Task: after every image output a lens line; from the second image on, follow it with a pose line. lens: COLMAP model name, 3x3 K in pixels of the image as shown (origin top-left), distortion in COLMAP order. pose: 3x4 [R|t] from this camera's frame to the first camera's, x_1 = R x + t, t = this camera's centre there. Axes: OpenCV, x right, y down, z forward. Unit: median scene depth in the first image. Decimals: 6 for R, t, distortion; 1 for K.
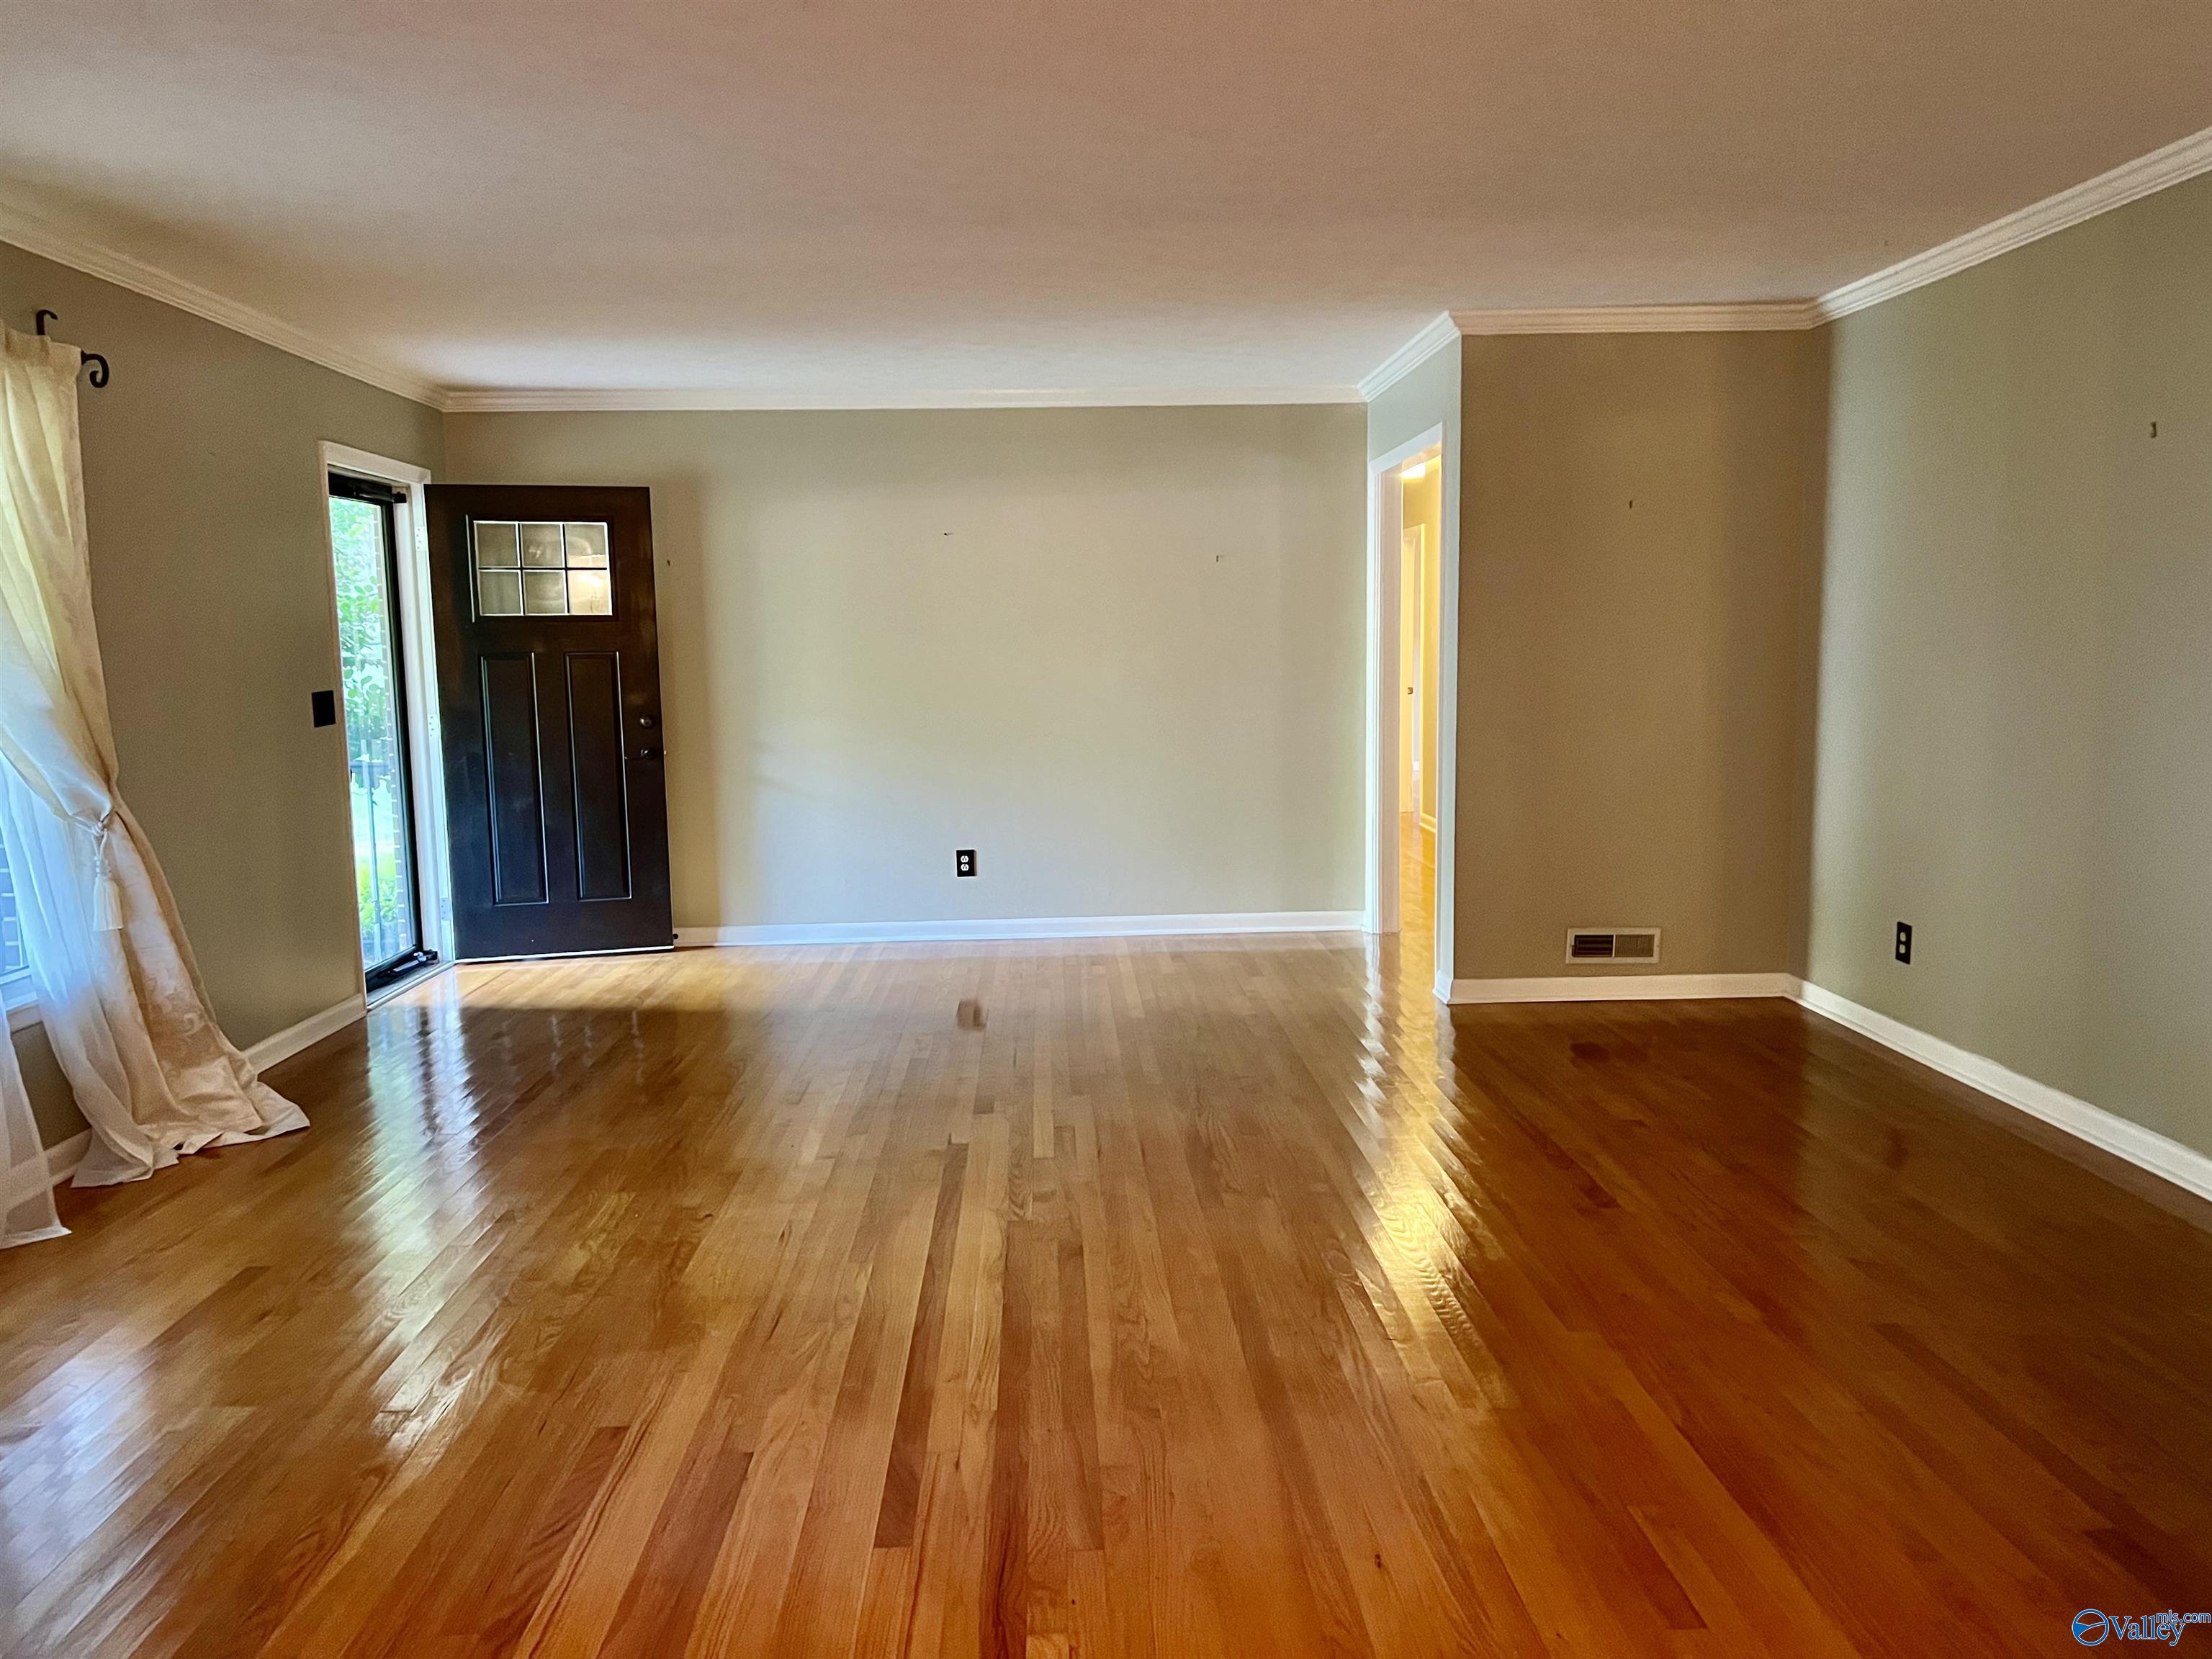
lens RADIAL K [[1658.6, 0, 1111.6], [0, 1658.6, 842.8], [0, 0, 1]] dist [0.061735, -0.070776]
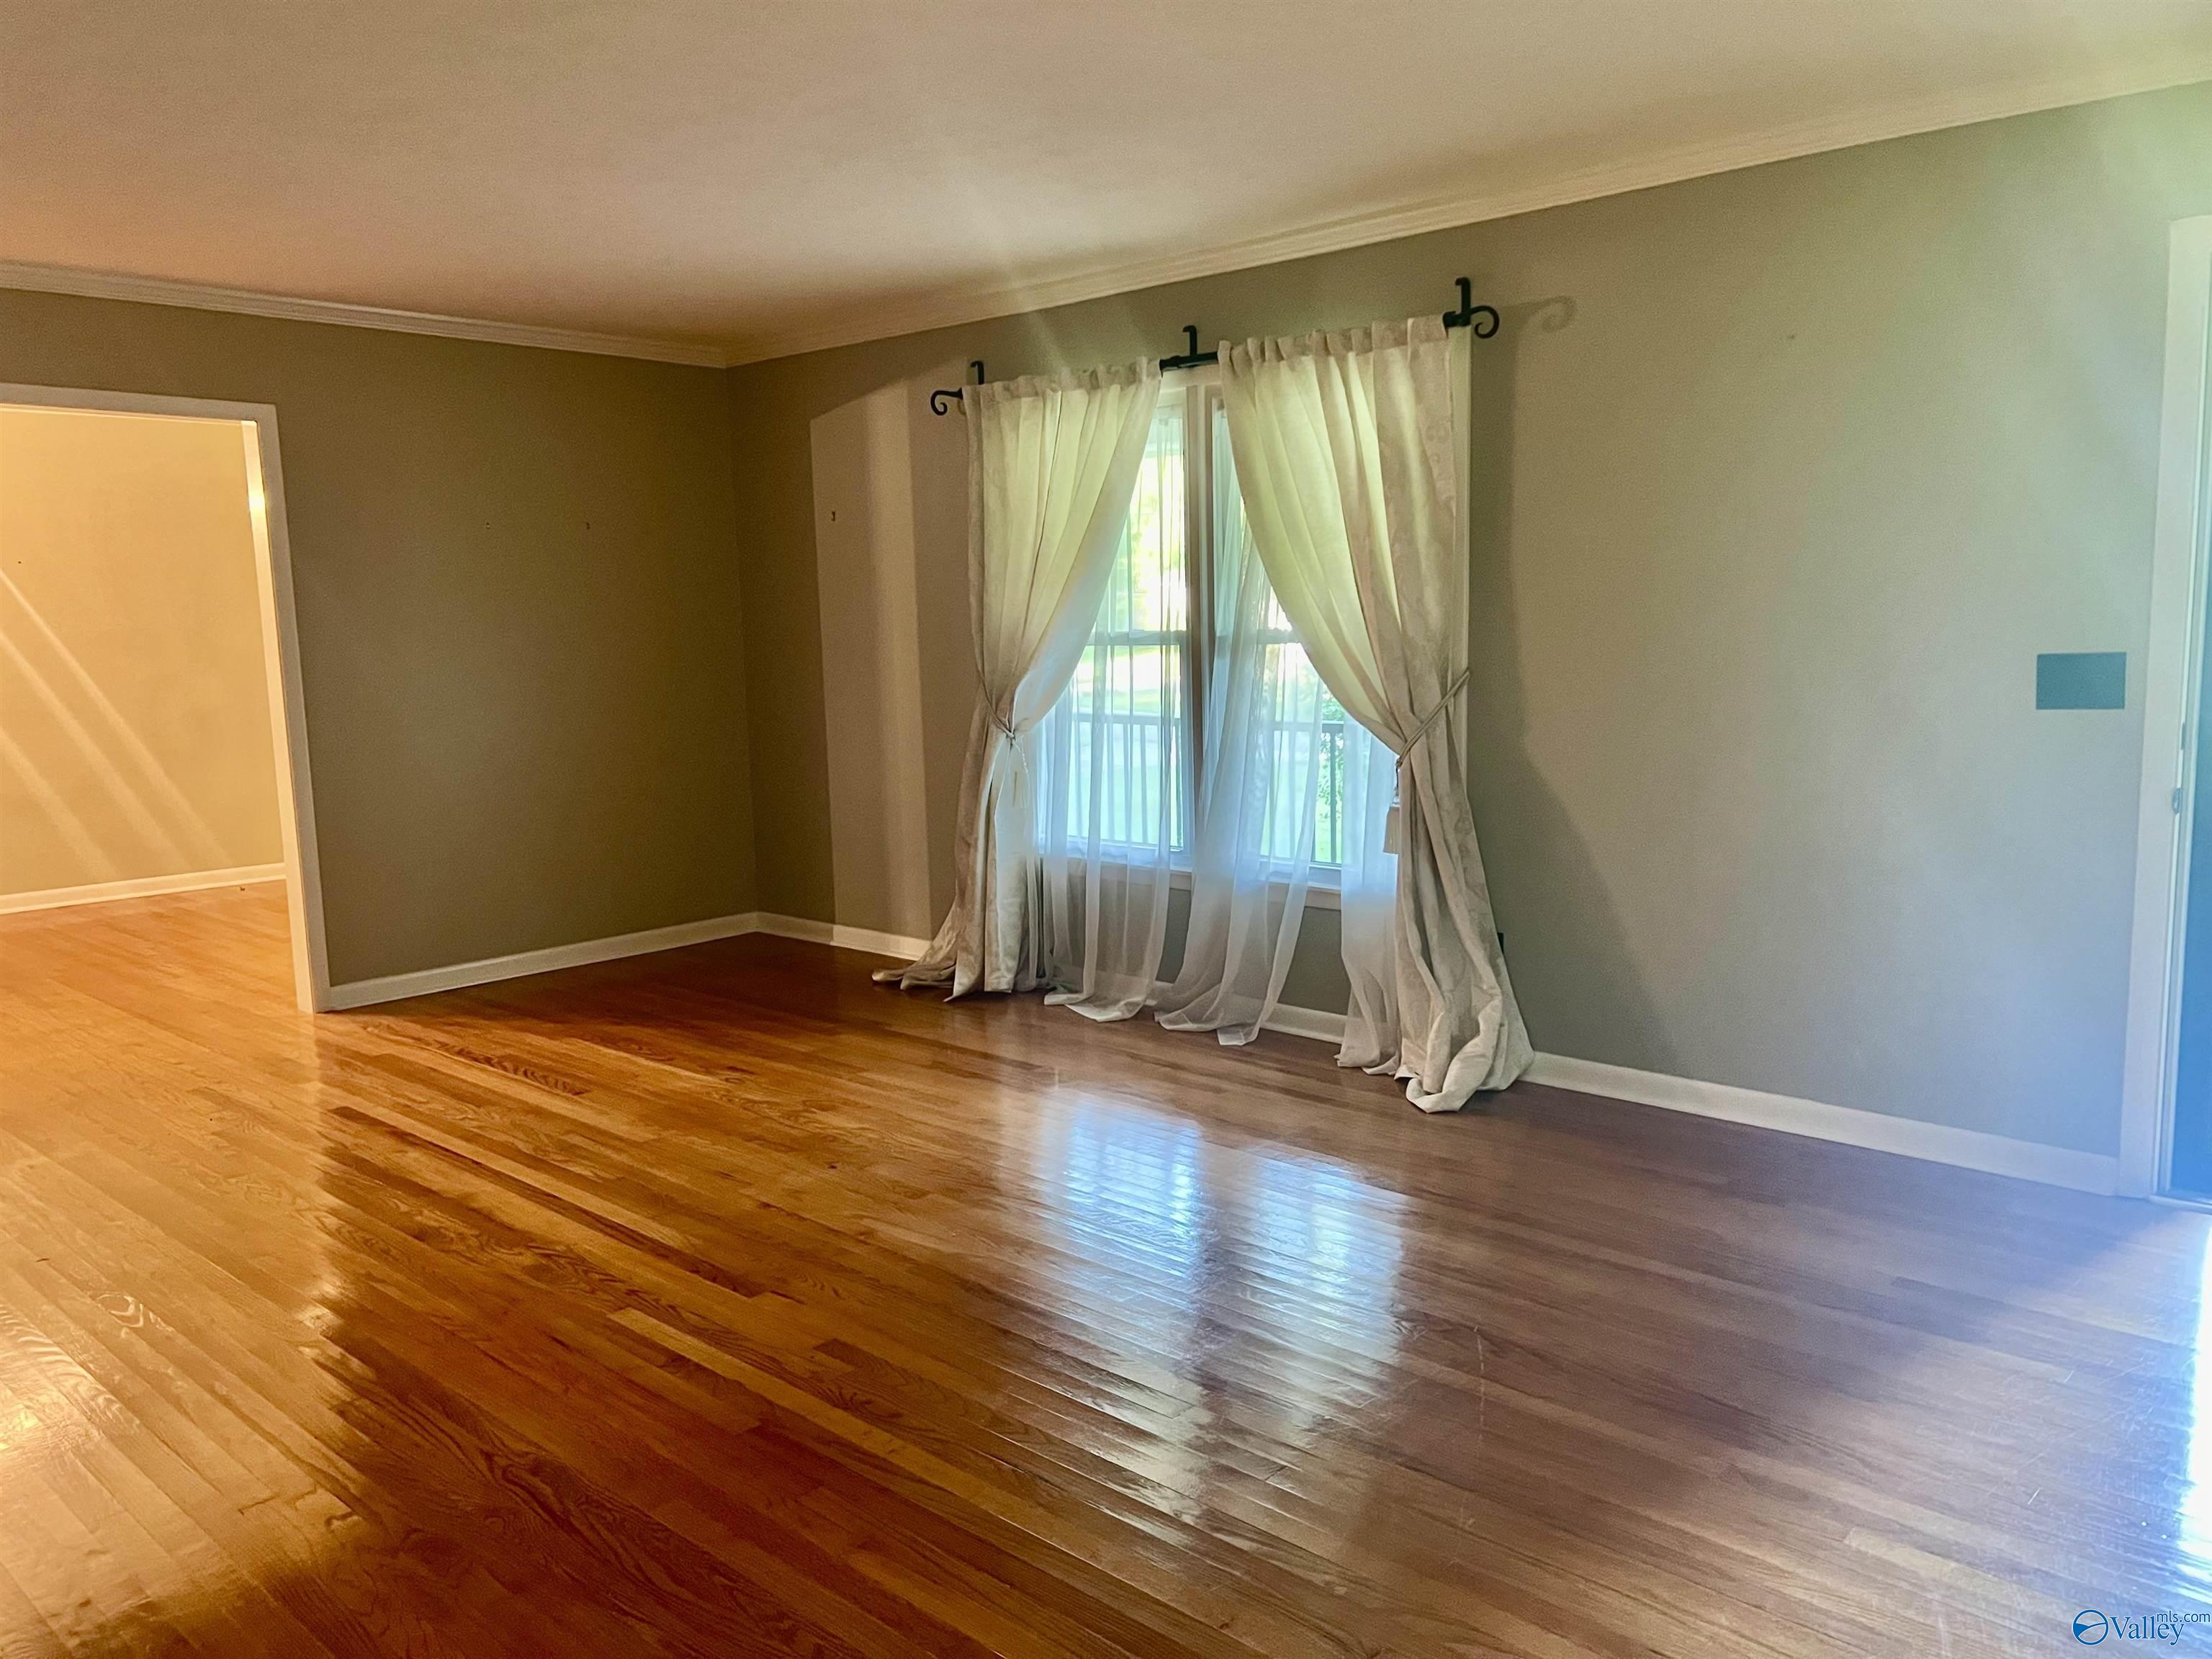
lens RADIAL K [[1662.0, 0, 1118.8], [0, 1662.0, 830.8], [0, 0, 1]] dist [0.072695, -0.072179]
pose [[-0.709215, 0.123756, -0.694045, 0.327693], [-0.051535, 0.972737, 0.226111, -0.224866], [0.703106, 0.196129, -0.683502, 1.790302]]
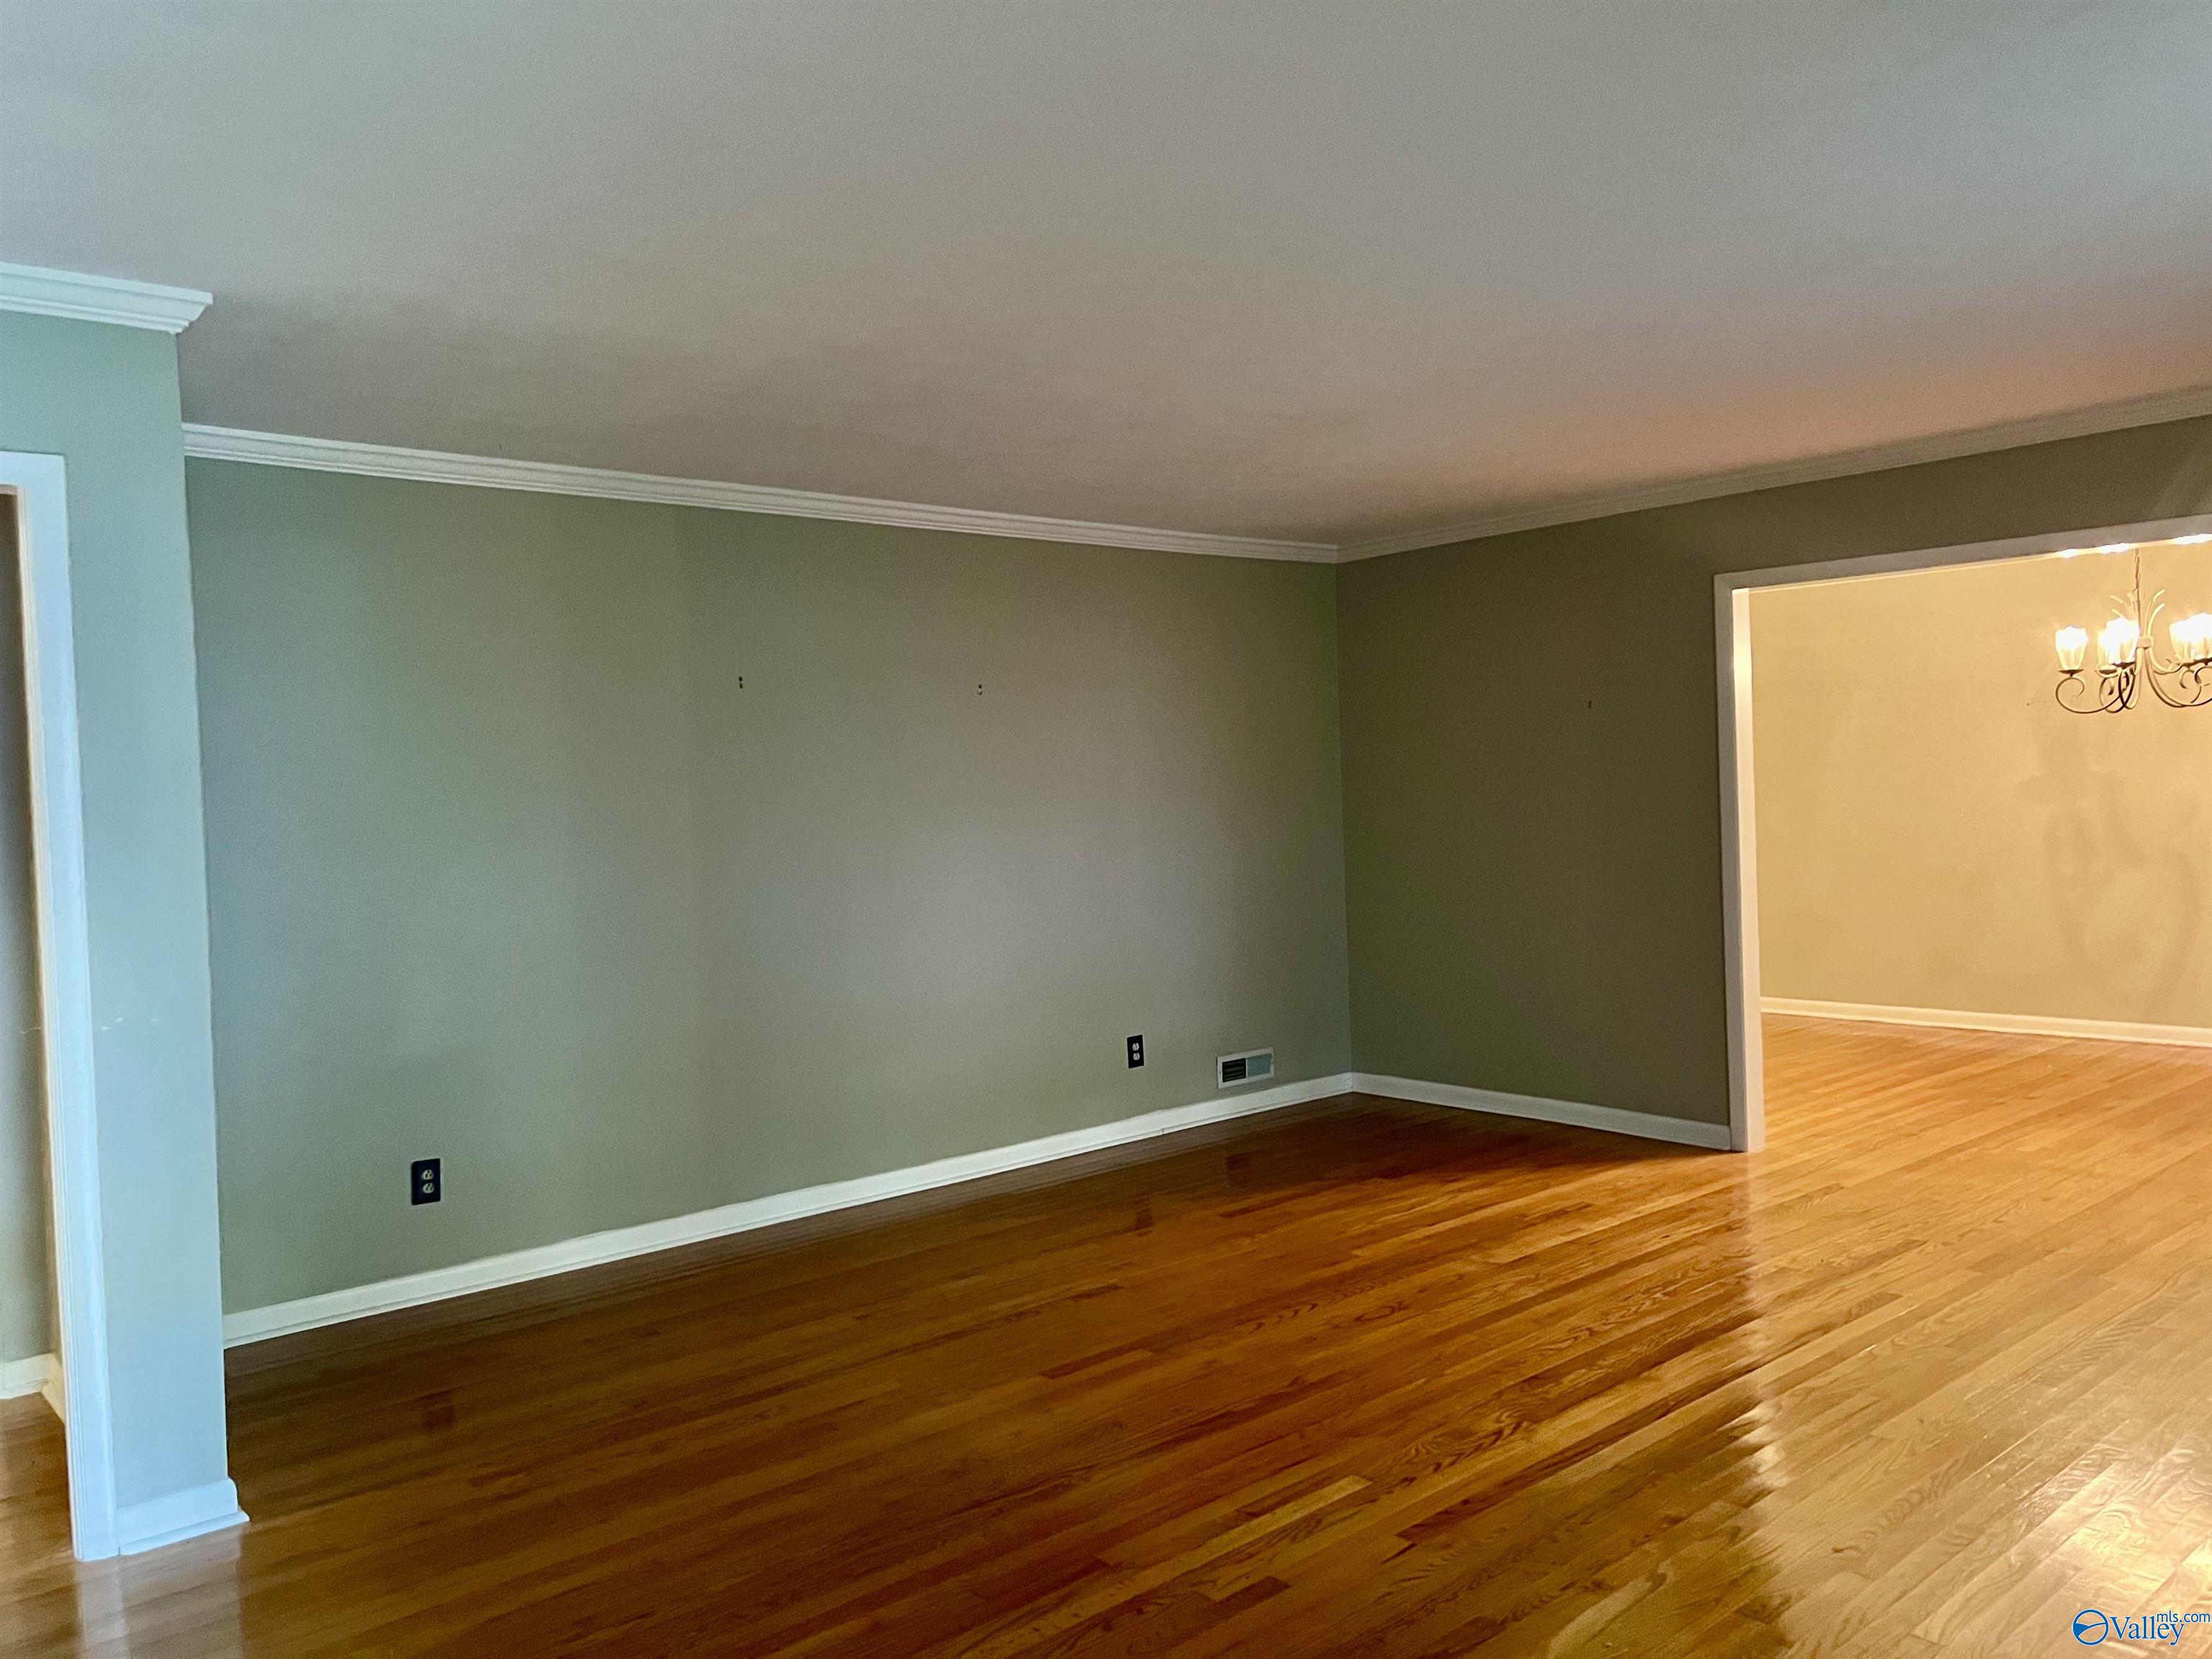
lens RADIAL K [[1658.6, 0, 1111.6], [0, 1658.6, 842.8], [0, 0, 1]] dist [0.061735, -0.070776]
pose [[-0.624787, 0.011249, 0.780715, -0.633082], [0.137450, 0.985866, 0.095793, -0.210614], [-0.768602, 0.167159, -0.617502, 1.664371]]
